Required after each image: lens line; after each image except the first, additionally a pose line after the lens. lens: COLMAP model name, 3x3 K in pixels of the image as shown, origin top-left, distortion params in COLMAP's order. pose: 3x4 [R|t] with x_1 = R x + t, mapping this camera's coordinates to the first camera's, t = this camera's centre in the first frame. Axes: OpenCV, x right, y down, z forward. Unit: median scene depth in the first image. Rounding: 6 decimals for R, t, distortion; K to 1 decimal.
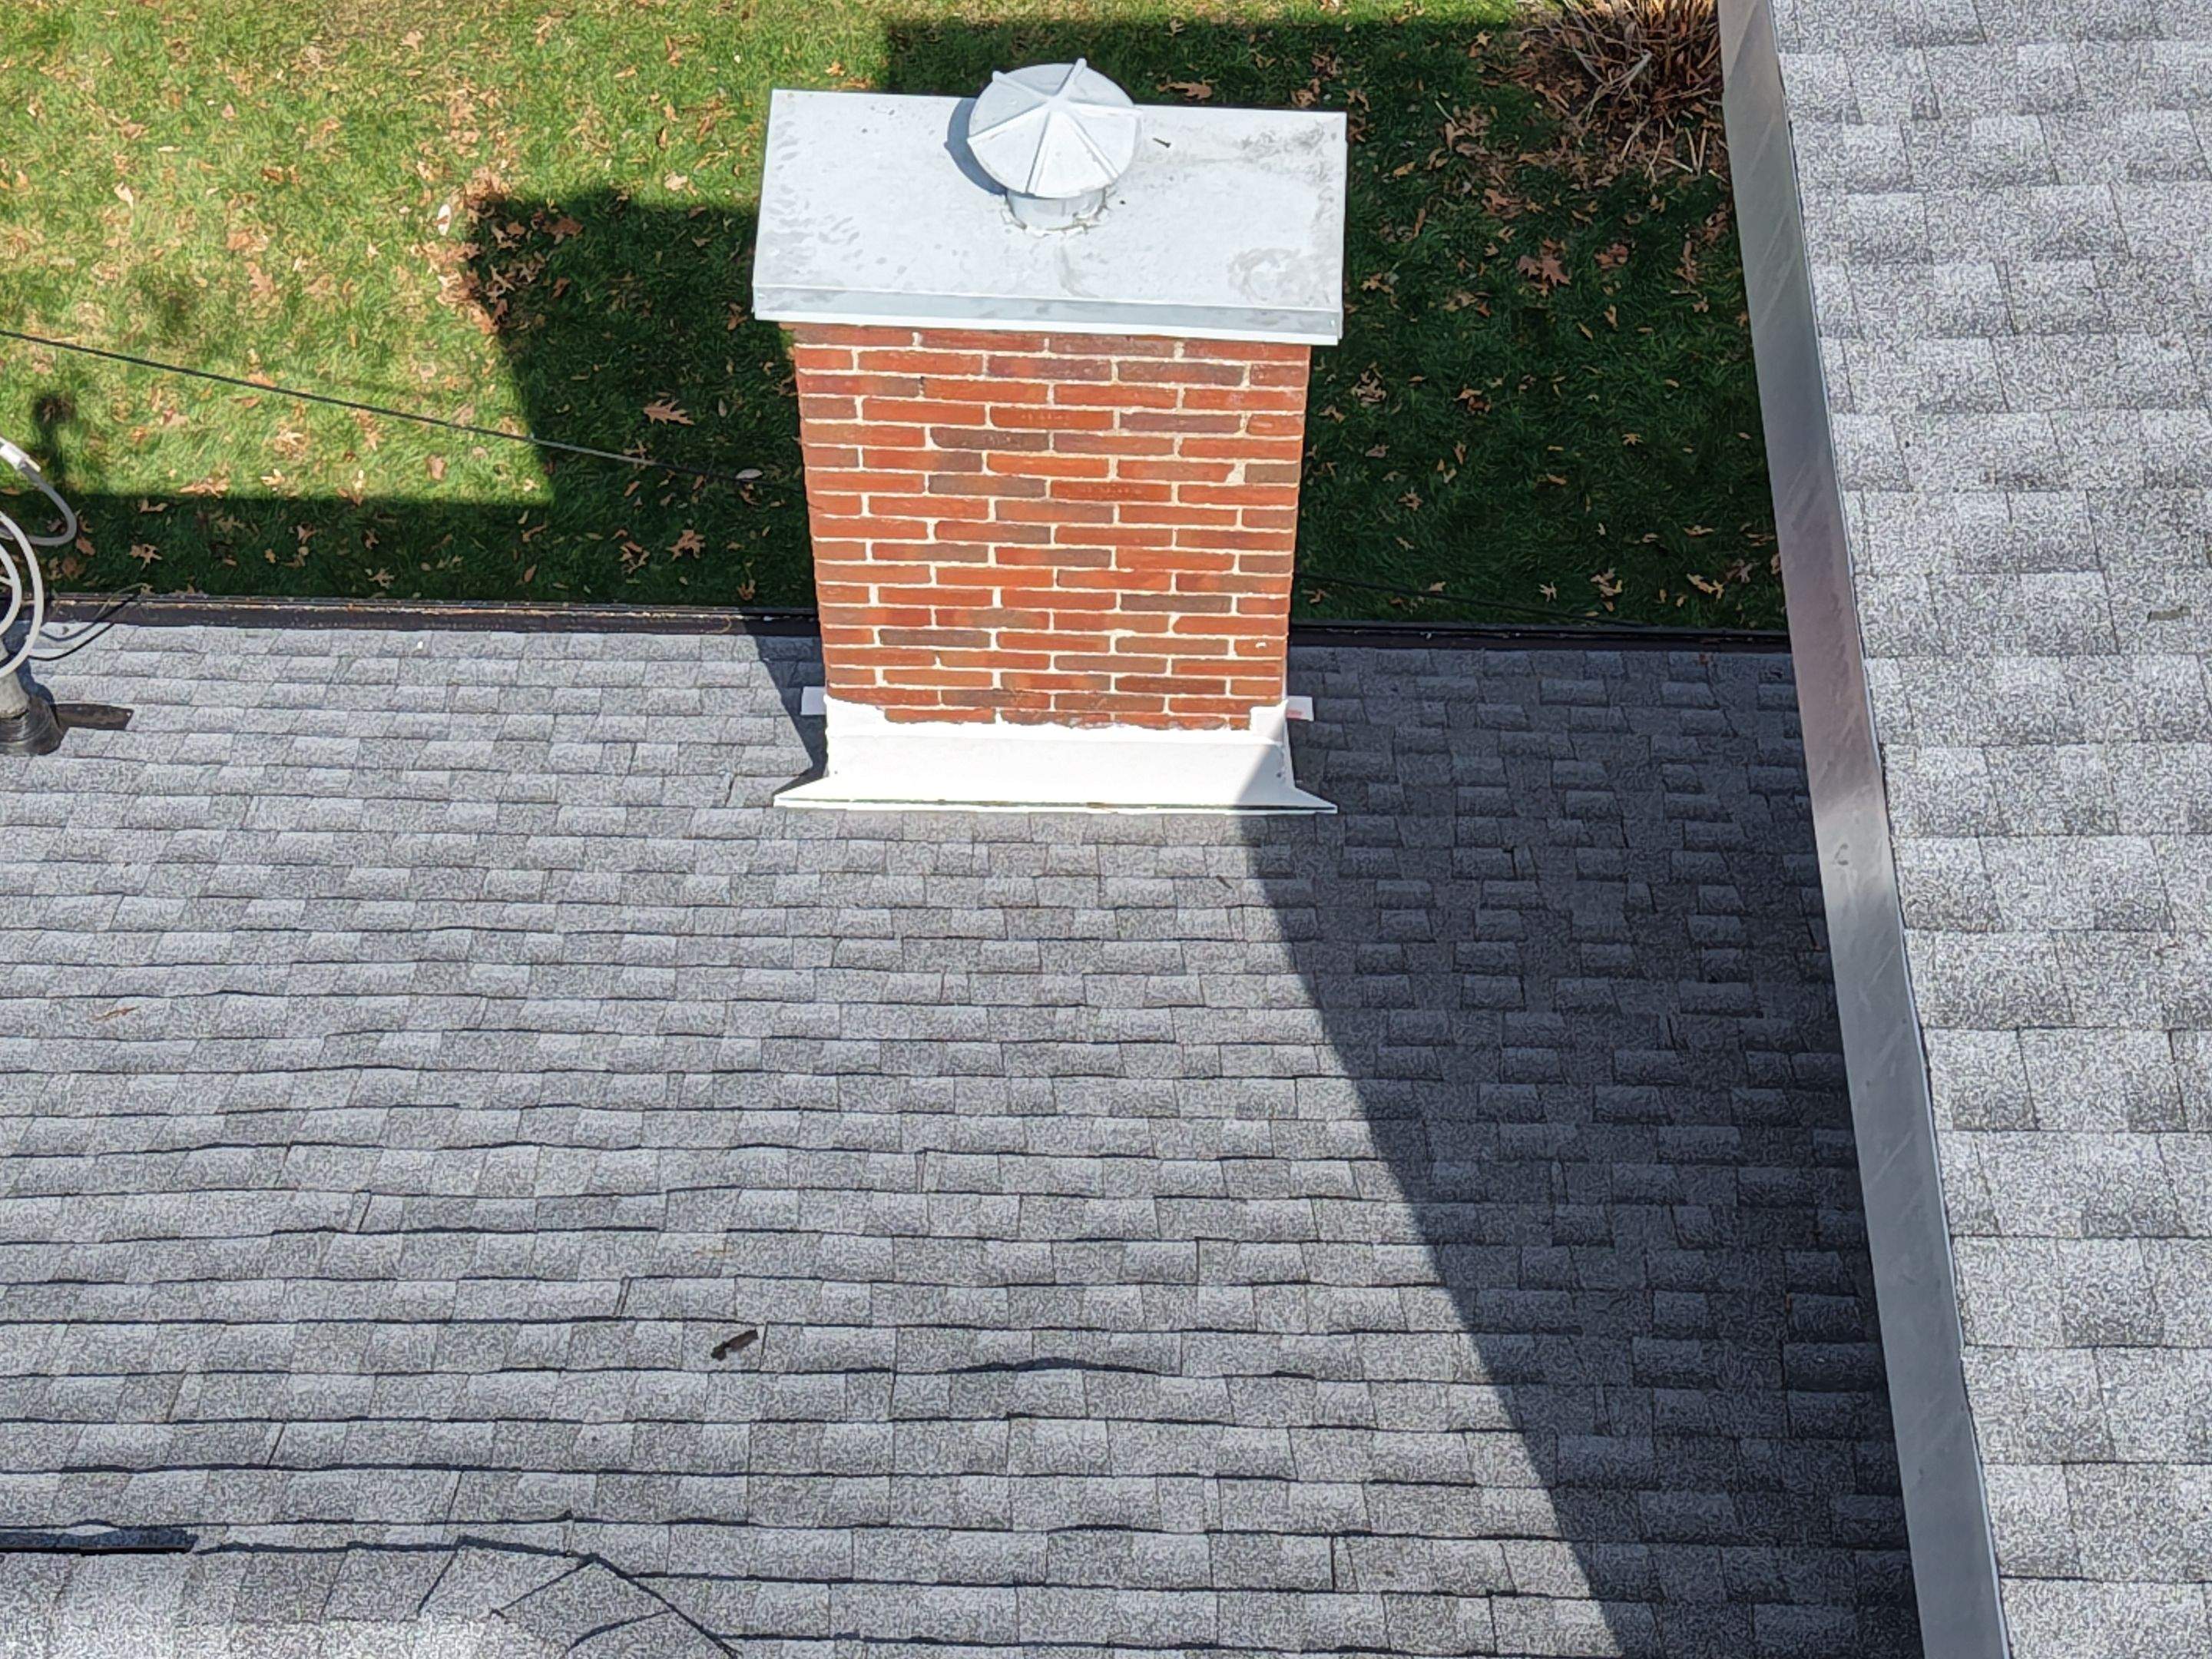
lens RADIAL K [[4237.7, 0, 1087.7], [0, 4237.7, 845.6], [0, 0, 1]] dist [0.126306, 0.000000]
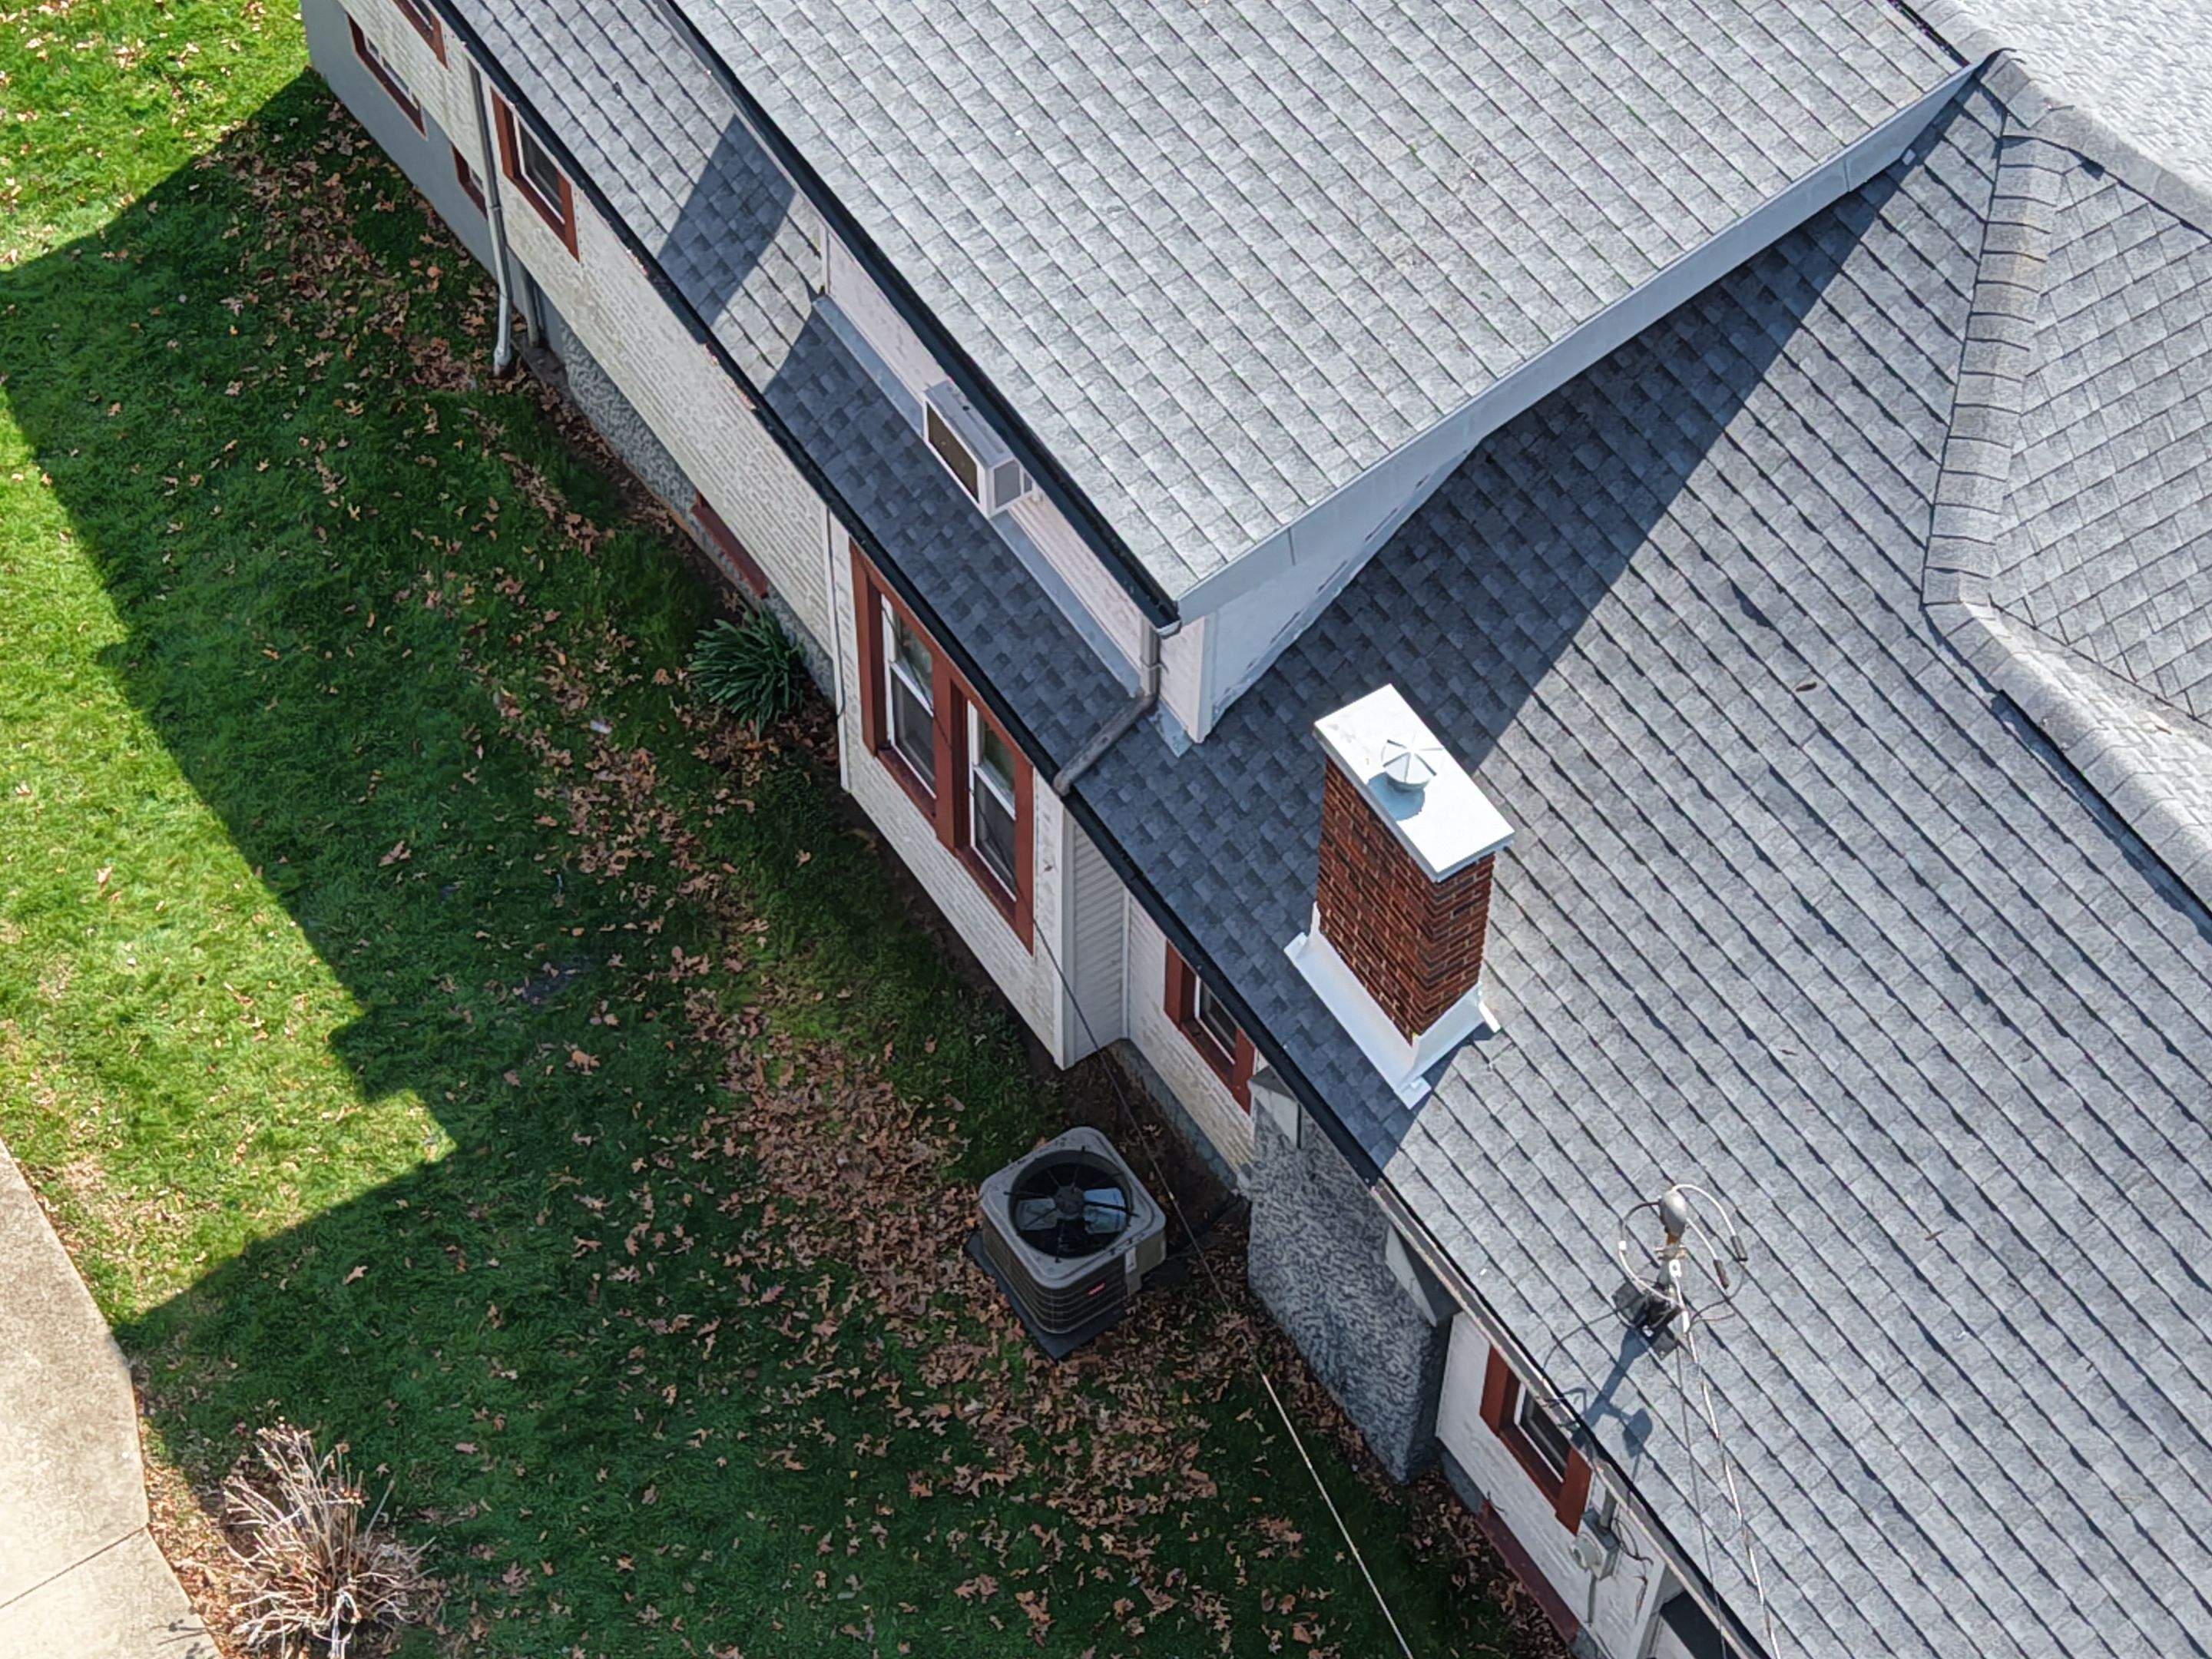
lens RADIAL K [[4237.7, 0, 1089.6], [0, 4237.7, 838.6], [0, 0, 1]] dist [0.126306, 0.000000]
pose [[-0.571068, -0.686075, 0.450758, -1.328887], [0.708758, -0.135029, 0.692409, -2.549129], [-0.414179, 0.714891, 0.563371, -0.471878]]
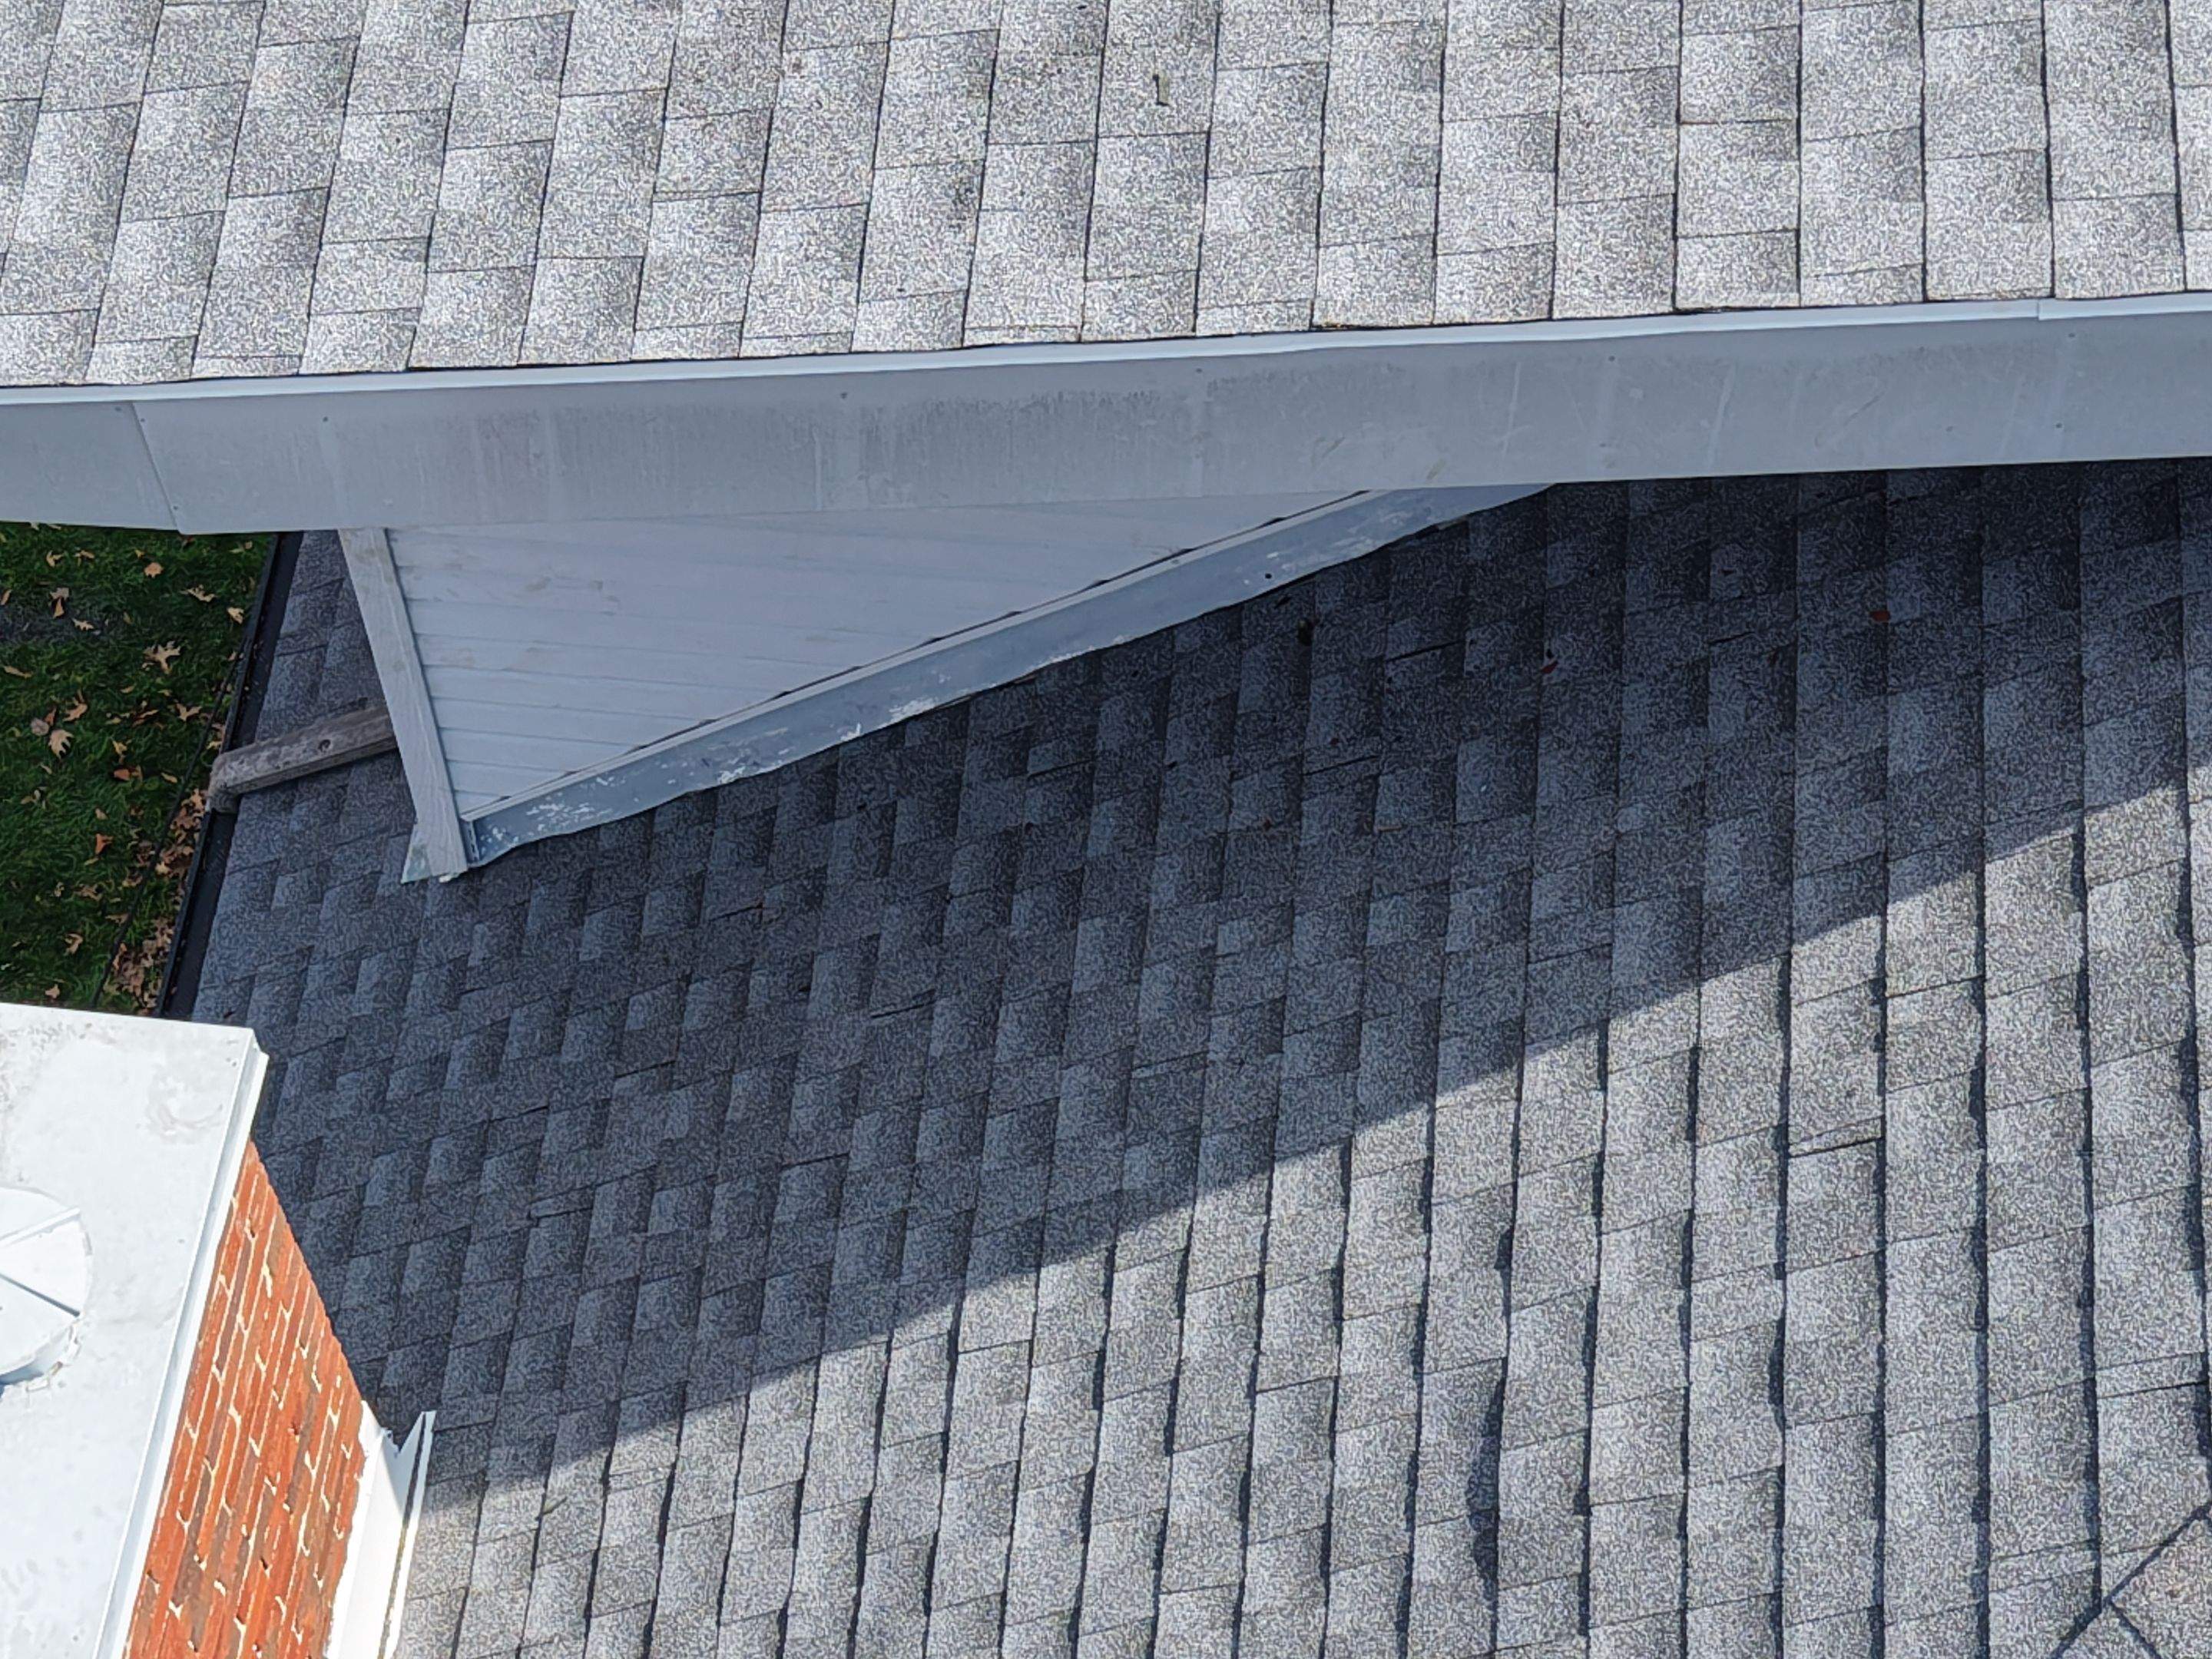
lens RADIAL K [[4237.7, 0, 1097.7], [0, 4237.7, 817.2], [0, 0, 1]] dist [0.126306, 0.000000]
pose [[0.071513, -0.865505, 0.495768, -0.367244], [0.868436, 0.298511, 0.395867, -0.383307], [-0.490617, 0.402233, 0.772983, 0.274165]]
